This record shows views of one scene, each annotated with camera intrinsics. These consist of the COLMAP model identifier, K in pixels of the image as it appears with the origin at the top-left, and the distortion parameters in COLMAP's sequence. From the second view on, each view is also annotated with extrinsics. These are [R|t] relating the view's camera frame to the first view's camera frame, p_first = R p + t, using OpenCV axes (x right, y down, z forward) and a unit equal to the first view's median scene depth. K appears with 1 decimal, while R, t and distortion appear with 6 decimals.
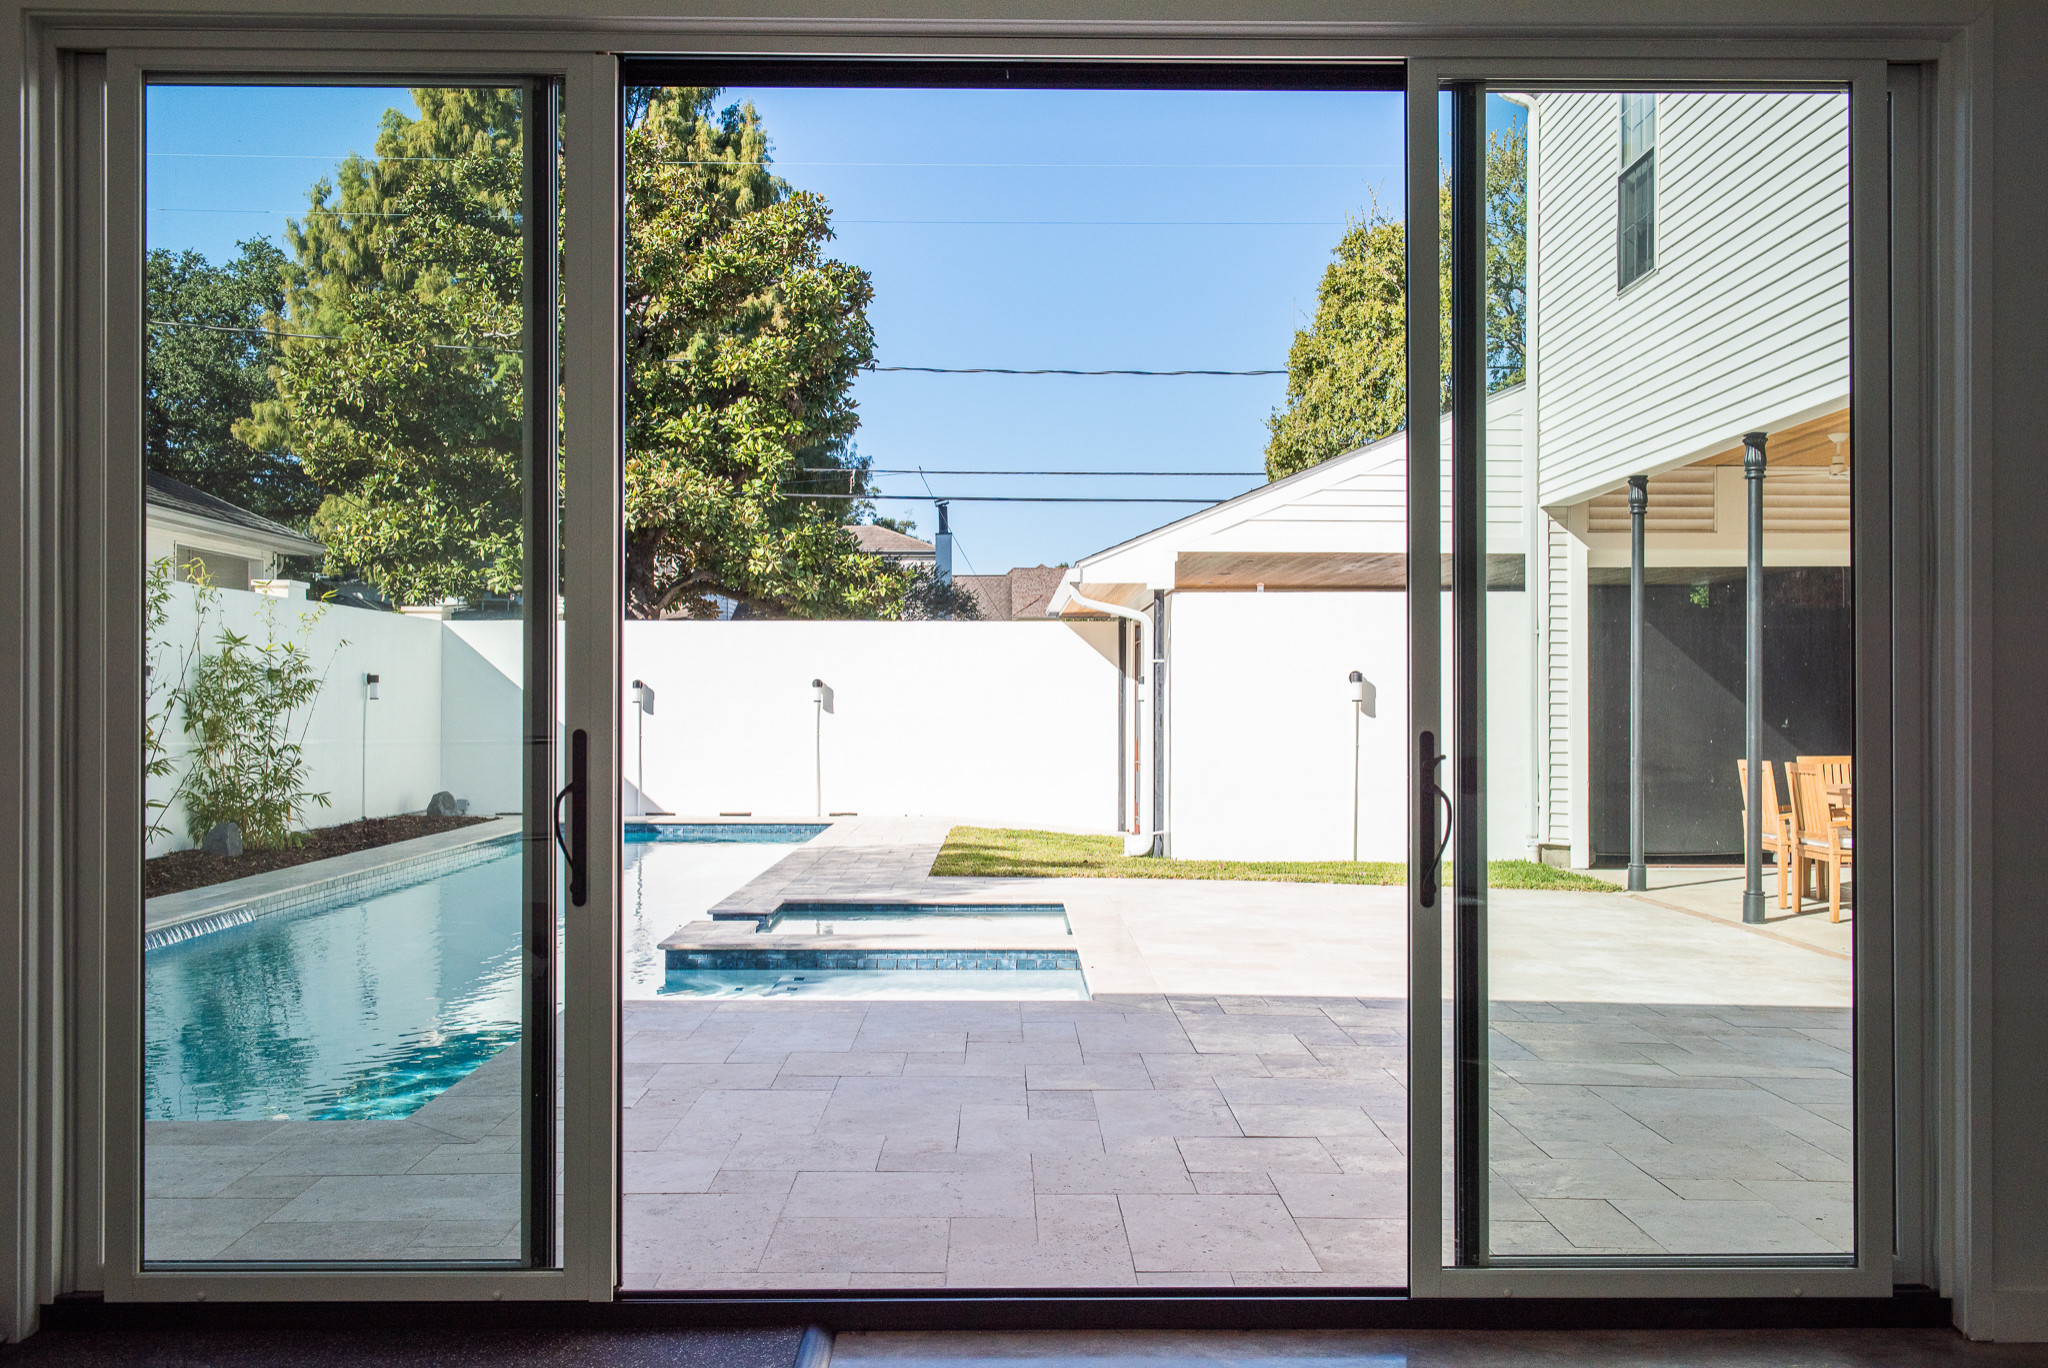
lens RADIAL K [[1839.1, 0, 1024.0], [0, 1839.1, 684.0], [0, 0, 1]] dist [-0.004130, -0.016343]
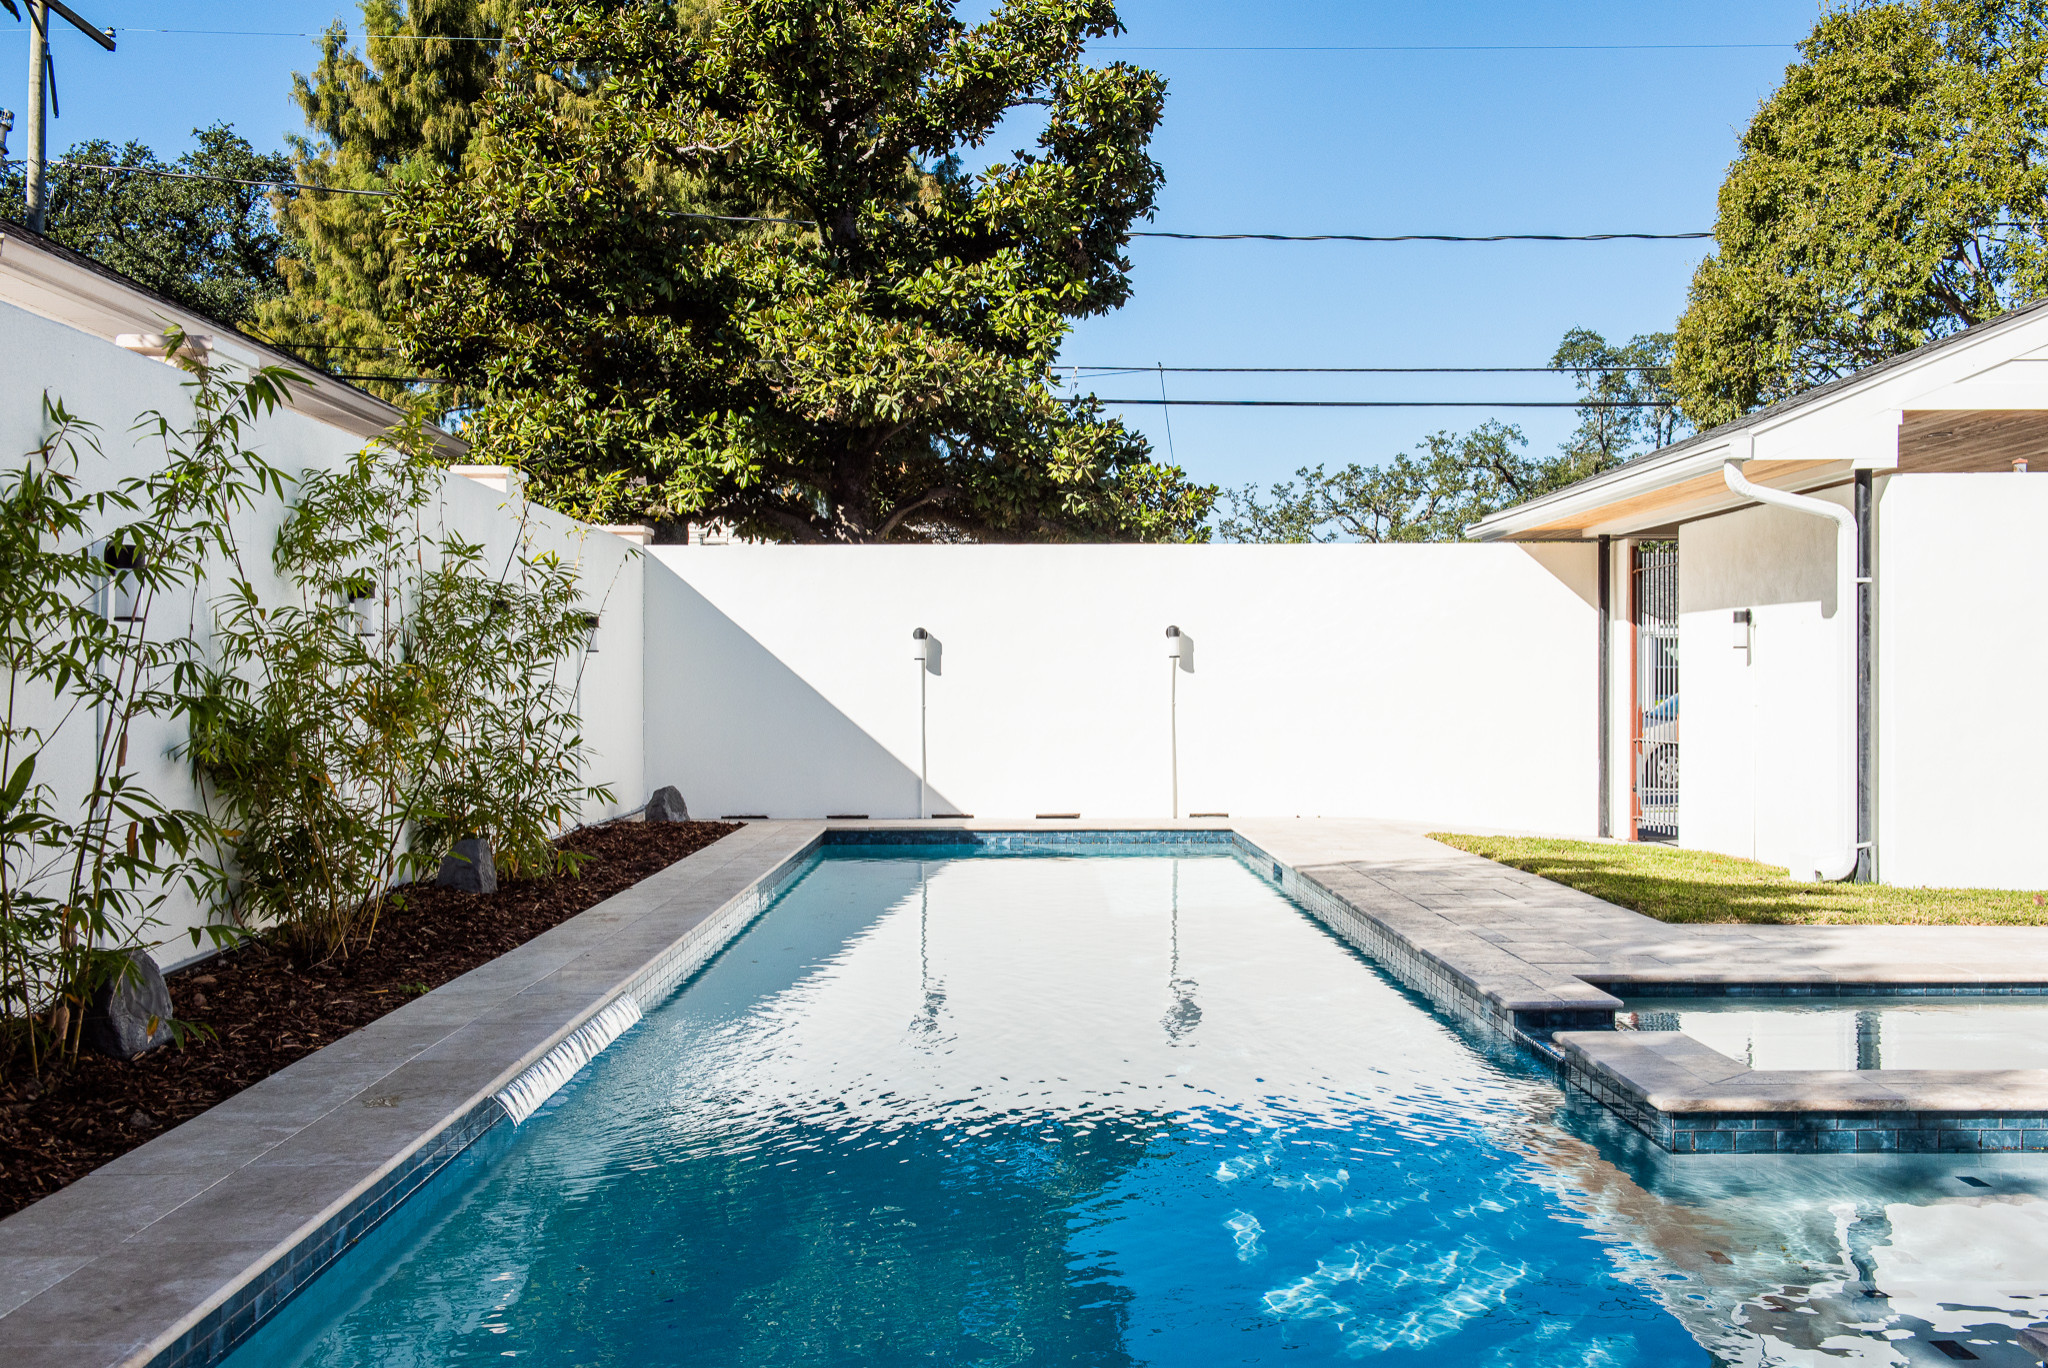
lens RADIAL K [[2039.8, 0, 1024.0], [0, 2039.8, 684.0], [0, 0, 1]] dist [0.017951, 0.009294]
pose [[0.999990, -0.004401, -0.000313, -0.149246], [0.004404, 0.999937, 0.010288, 0.010205], [0.000268, -0.010289, 0.999947, 0.186495]]
